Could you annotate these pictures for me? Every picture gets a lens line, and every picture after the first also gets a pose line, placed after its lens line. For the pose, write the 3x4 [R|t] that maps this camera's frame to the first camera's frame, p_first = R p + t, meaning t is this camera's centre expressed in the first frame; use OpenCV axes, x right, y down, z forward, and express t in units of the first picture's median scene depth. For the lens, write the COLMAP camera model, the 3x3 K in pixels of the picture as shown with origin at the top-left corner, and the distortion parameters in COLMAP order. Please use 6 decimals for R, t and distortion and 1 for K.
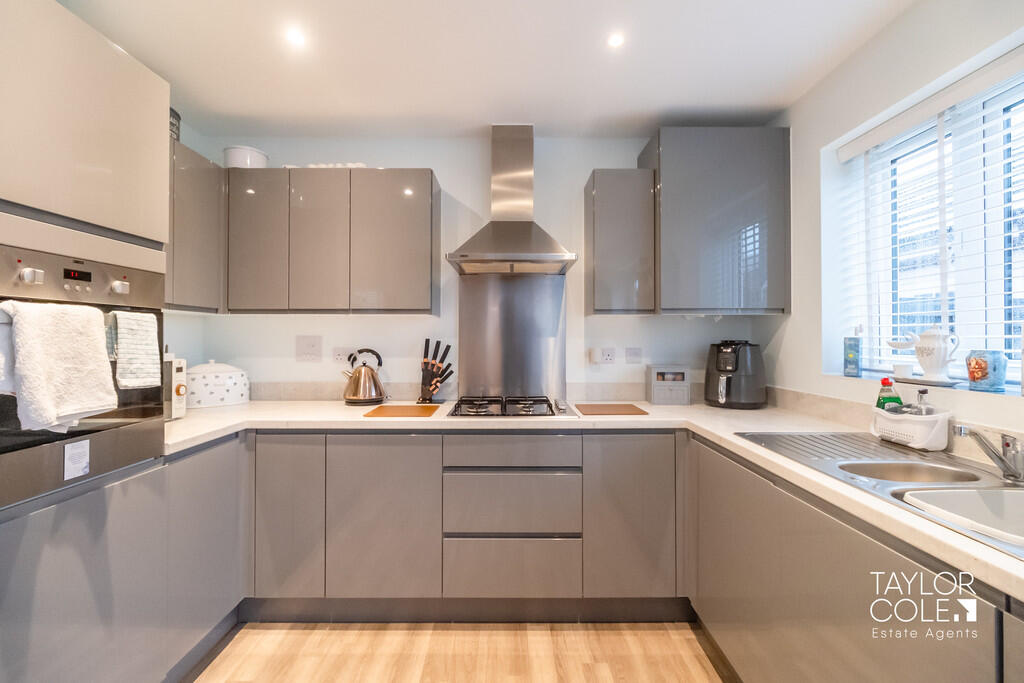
lens RADIAL K [[454.3, 0, 512.1], [0, 454.3, 334.2], [0, 0, 1]] dist [0.000332, -0.000296]
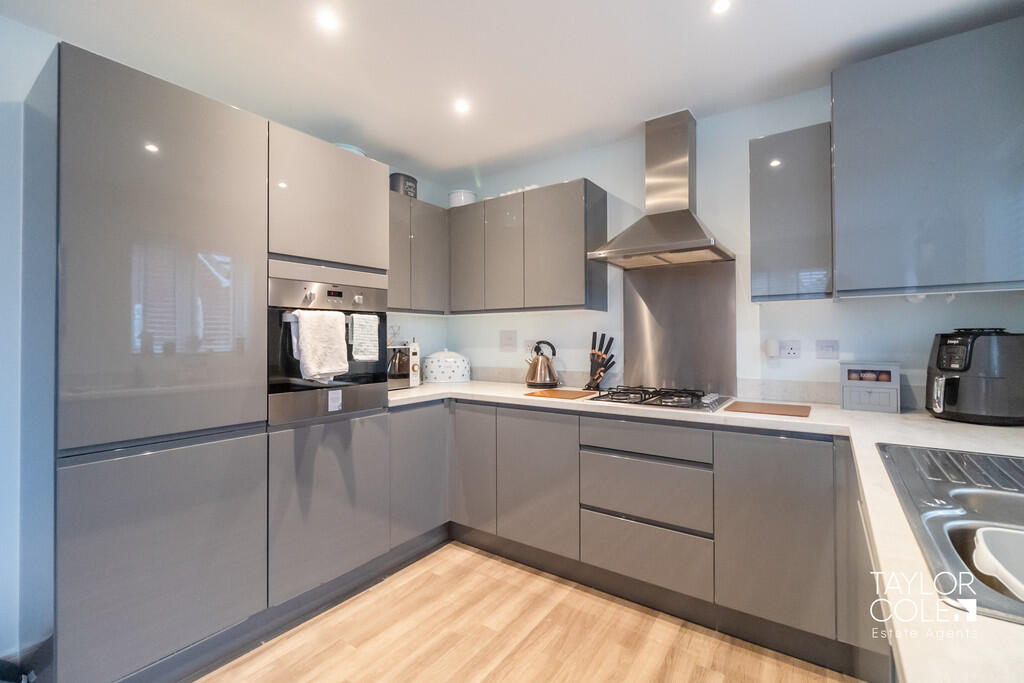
lens RADIAL K [[454.3, 0, 512.1], [0, 454.3, 334.2], [0, 0, 1]] dist [0.000332, -0.000296]
pose [[0.814176, -0.008840, -0.580550, 0.328324], [0.009398, 0.999954, -0.002046, 0.018332], [0.580541, -0.003790, 0.814222, -0.007595]]
